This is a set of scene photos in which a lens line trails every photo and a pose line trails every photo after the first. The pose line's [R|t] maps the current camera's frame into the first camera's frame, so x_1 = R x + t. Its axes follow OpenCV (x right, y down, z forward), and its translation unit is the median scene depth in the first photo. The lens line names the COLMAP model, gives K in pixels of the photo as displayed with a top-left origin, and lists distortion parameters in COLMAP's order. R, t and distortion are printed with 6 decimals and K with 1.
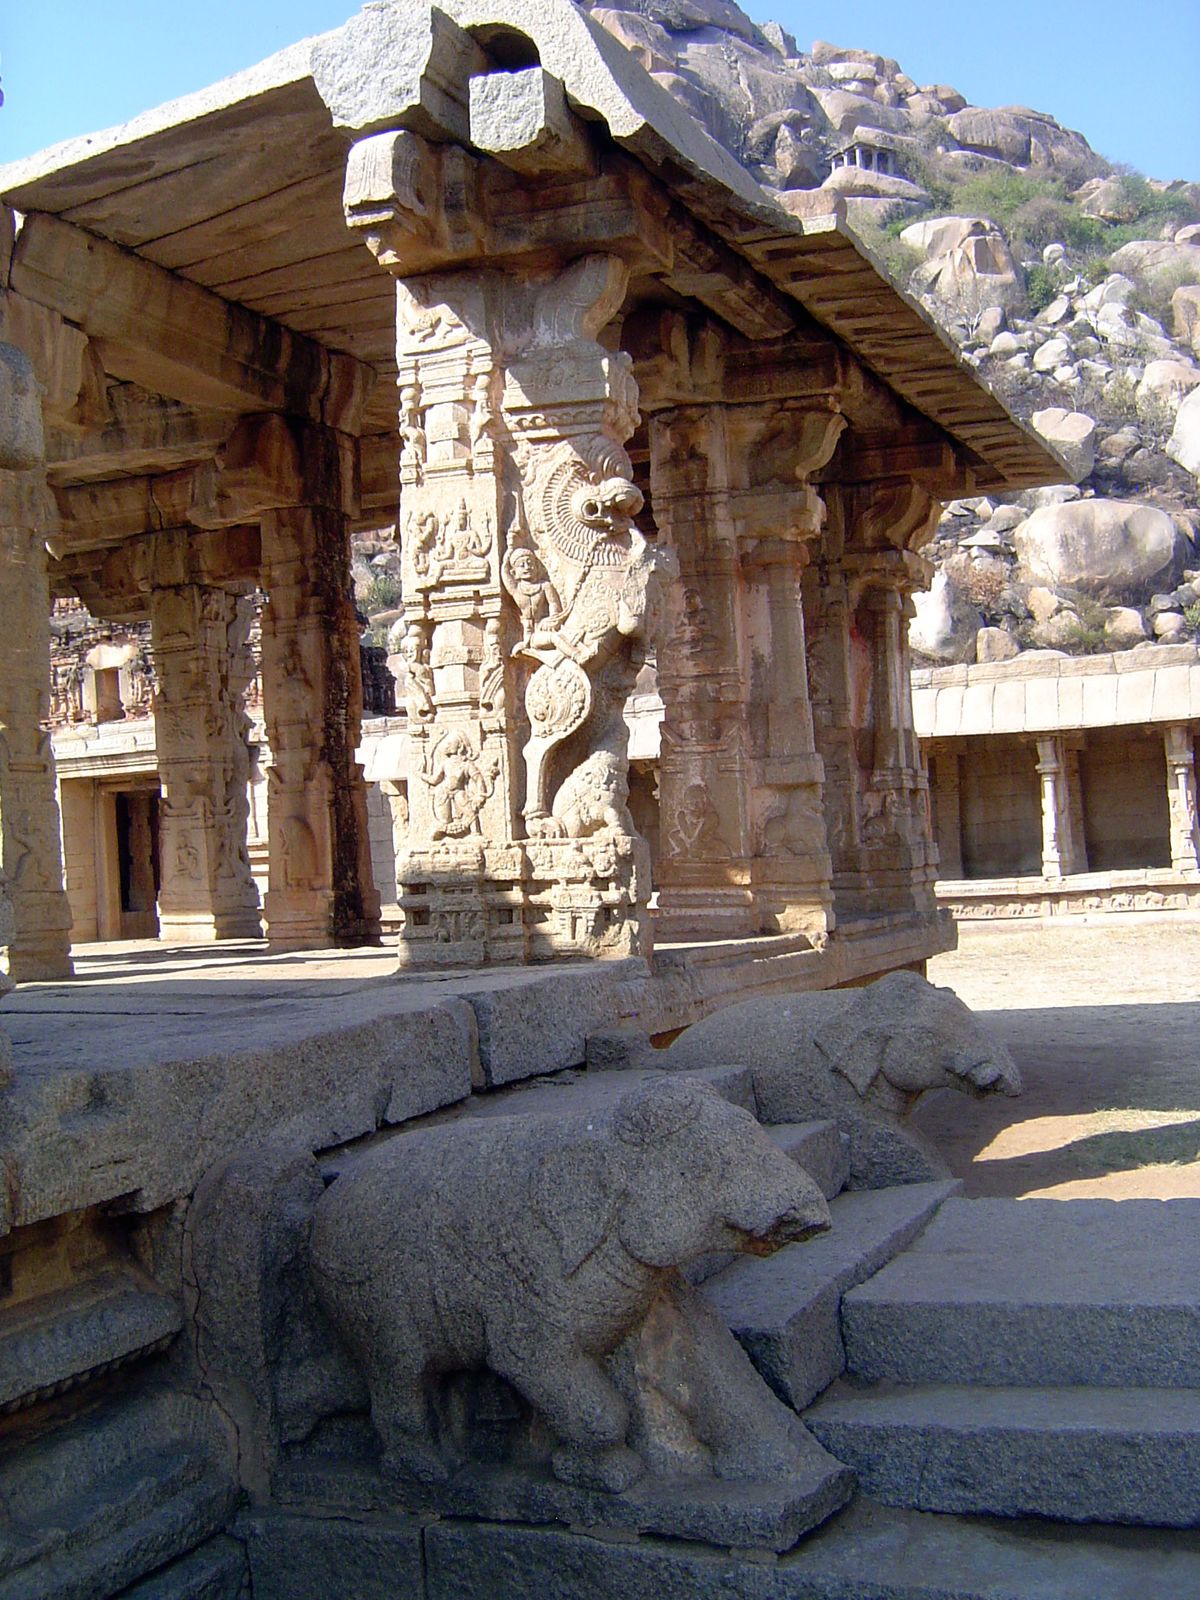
lens RADIAL K [[1809.7, 0, 602.5], [0, 1809.7, 795.0], [0, 0, 1]] dist [-0.133785, 0.000000]
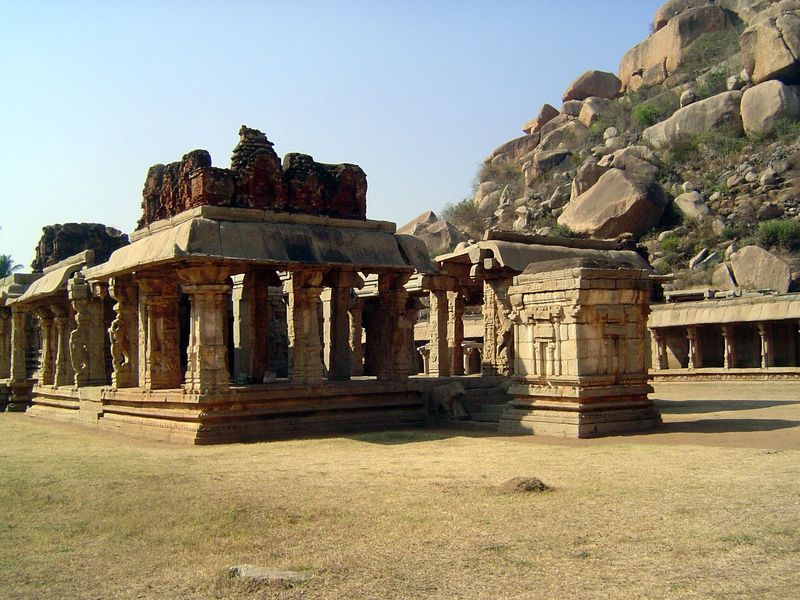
lens RADIAL K [[904.8, 0, 399.5], [0, 904.8, 300.4], [0, 0, 1]] dist [-0.133785, 0.000000]
pose [[0.854256, 0.010628, -0.519744, 1.507619], [-0.016950, 0.999829, -0.007415, -0.177195], [0.519576, 0.015144, 0.854290, -2.307393]]
